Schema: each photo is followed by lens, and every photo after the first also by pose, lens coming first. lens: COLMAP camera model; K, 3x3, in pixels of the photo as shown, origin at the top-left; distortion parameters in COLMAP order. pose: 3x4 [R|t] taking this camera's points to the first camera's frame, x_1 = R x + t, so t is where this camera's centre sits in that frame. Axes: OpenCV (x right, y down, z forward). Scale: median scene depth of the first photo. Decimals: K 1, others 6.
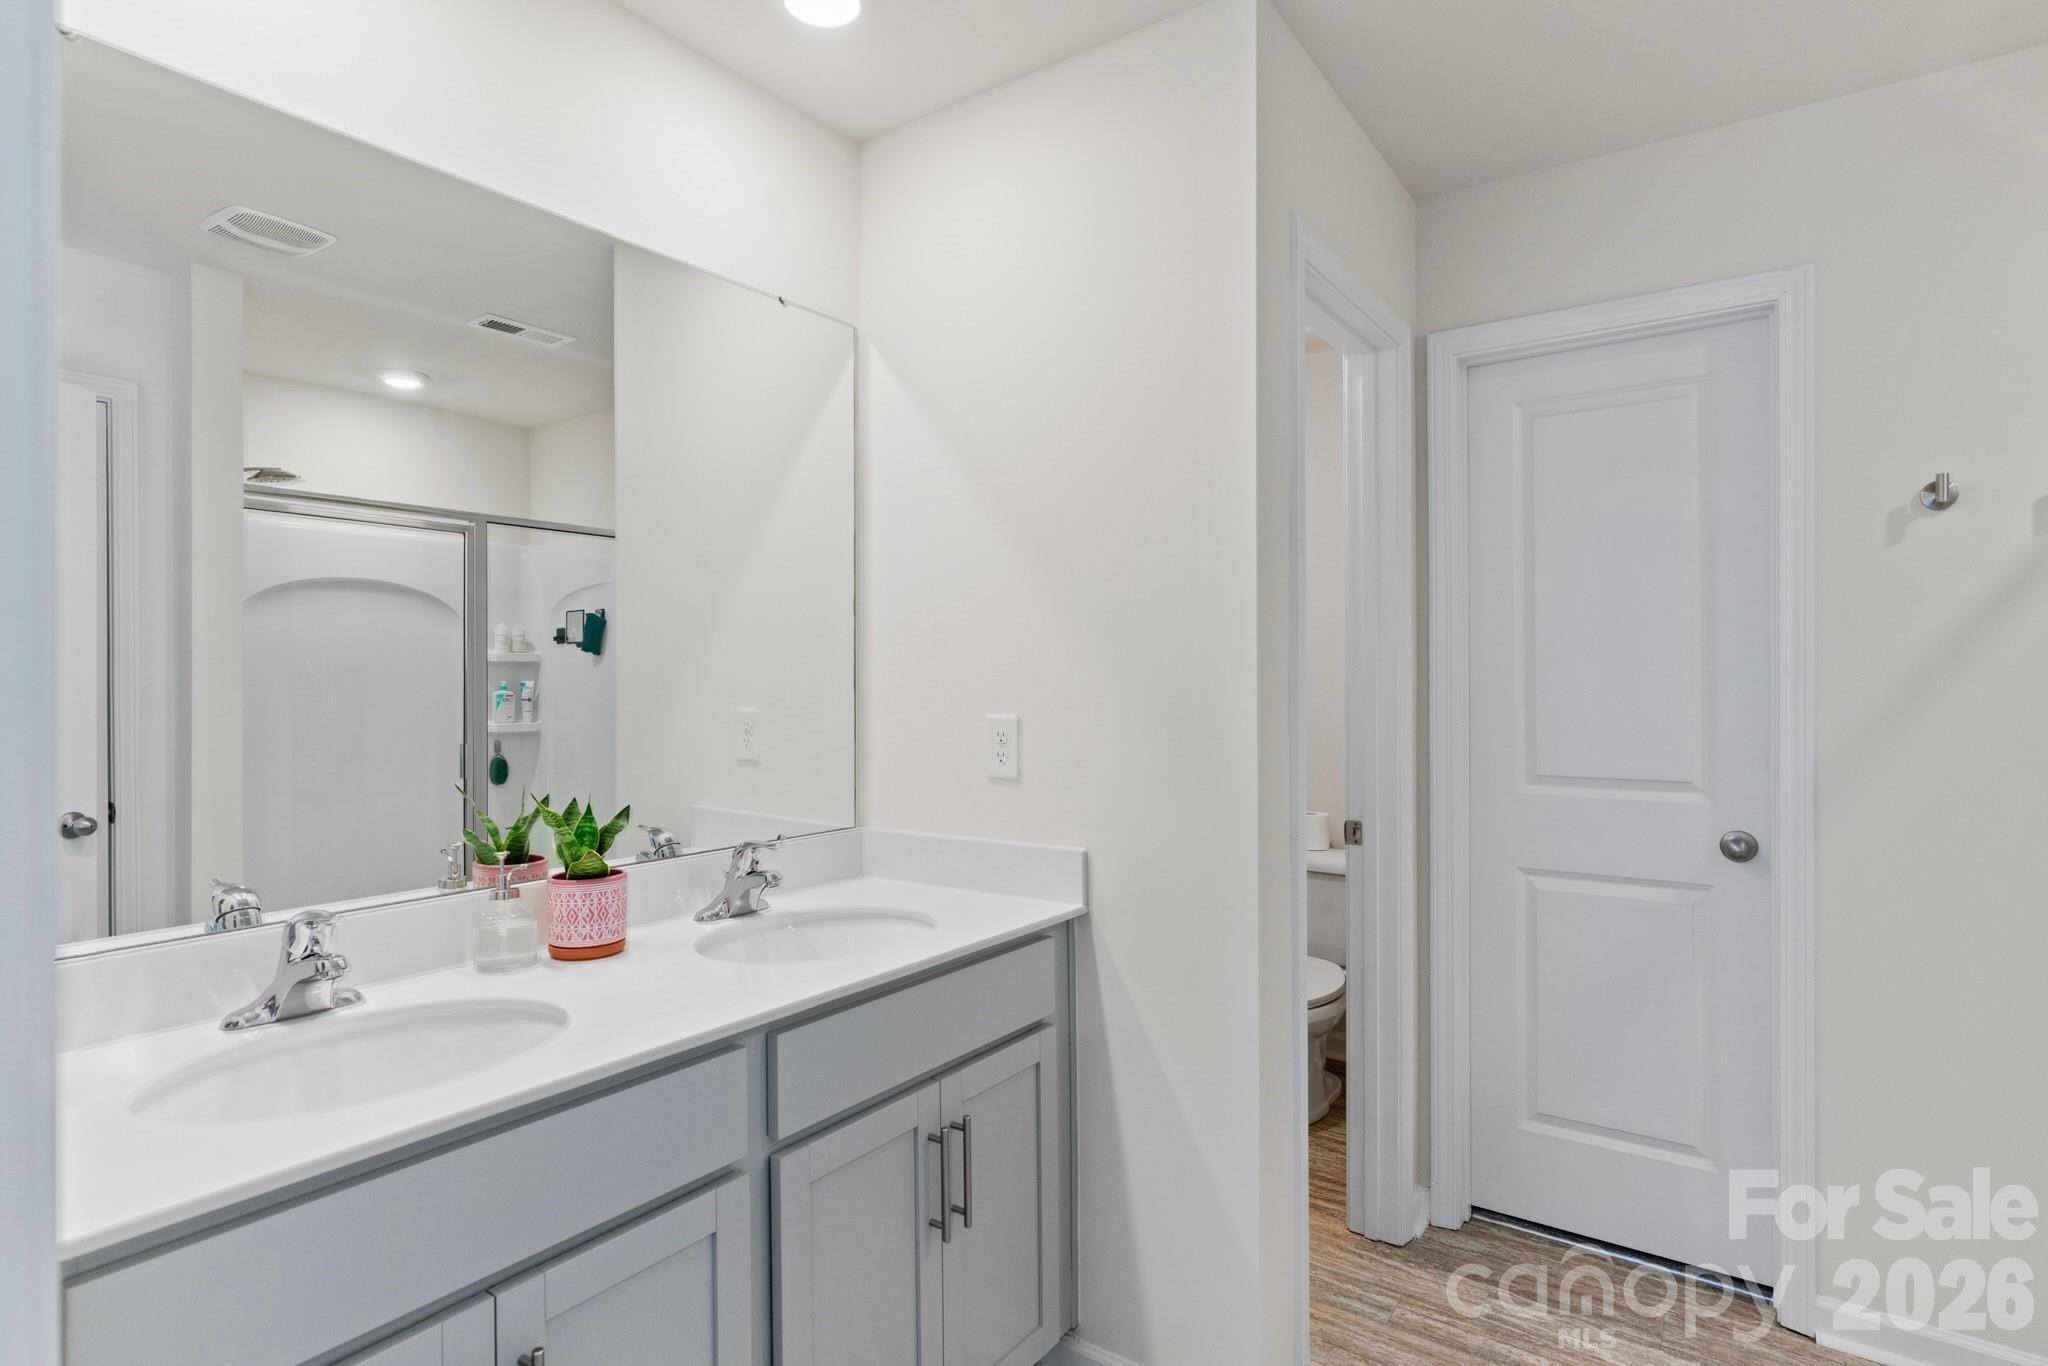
lens RADIAL K [[1046.8, 0, 1017.6], [0, 1046.8, 668.7], [0, 0, 1]] dist [-0.002891, 0.000751]
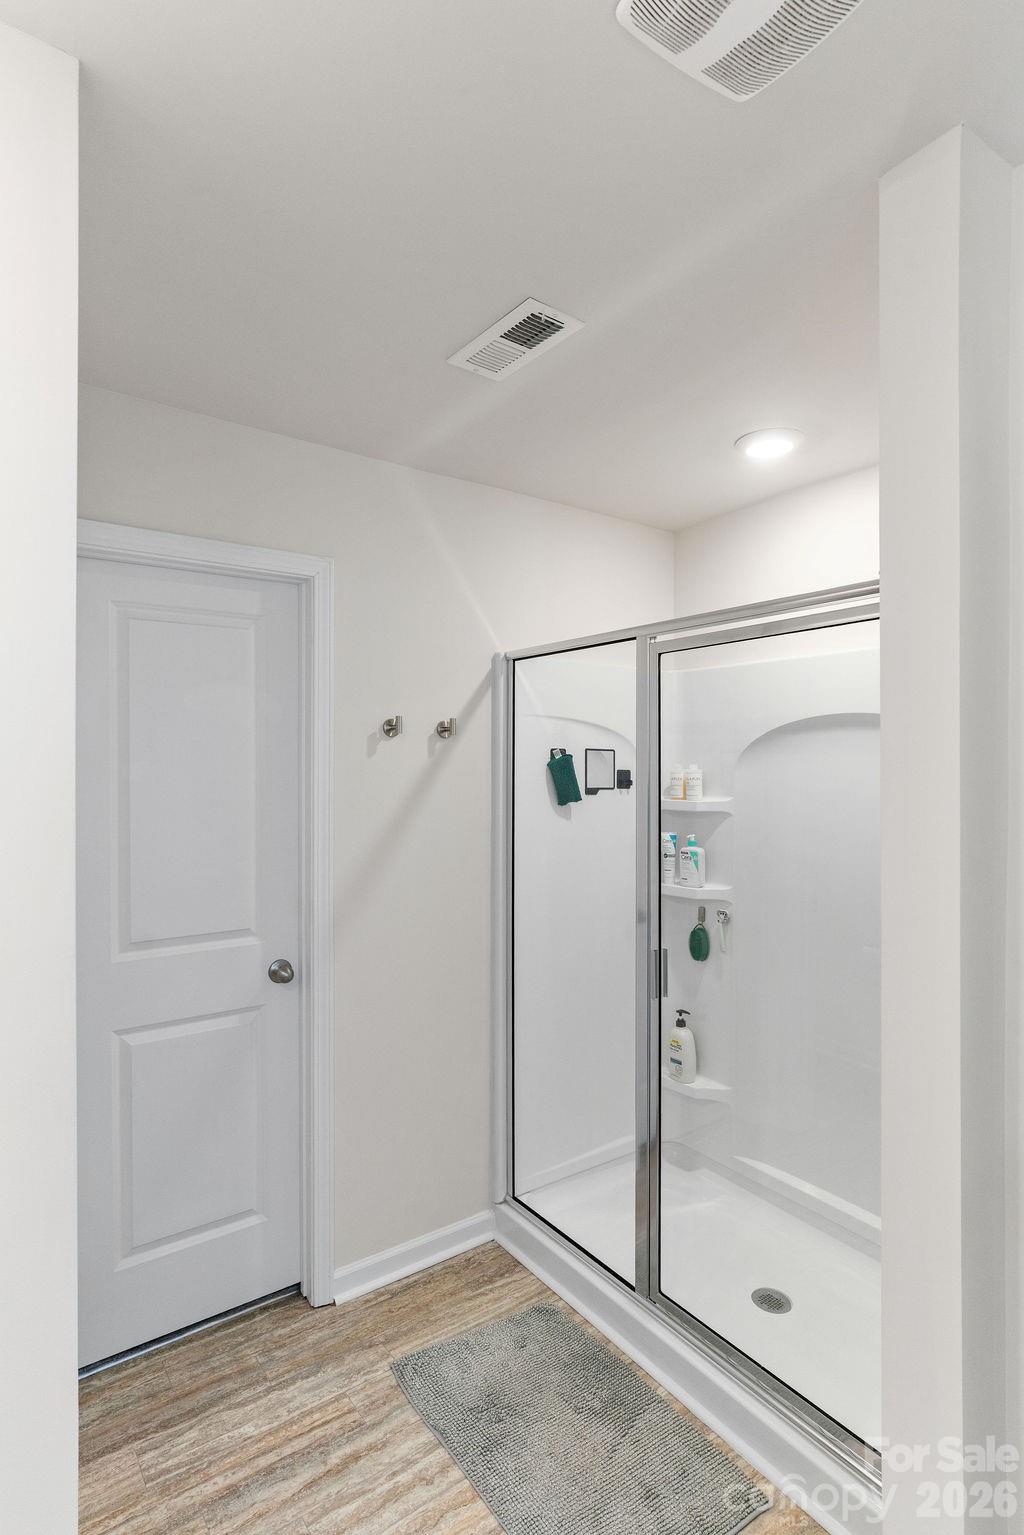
lens RADIAL K [[784.6, 0, 512.0], [0, 784.6, 767.5], [0, 0, 1]] dist [-0.002891, 0.000751]
pose [[0.323452, 0.000253, 0.946245, -0.176014], [-0.008562, 0.999960, 0.002659, -0.100377], [-0.946206, -0.008962, 0.323441, 0.398598]]
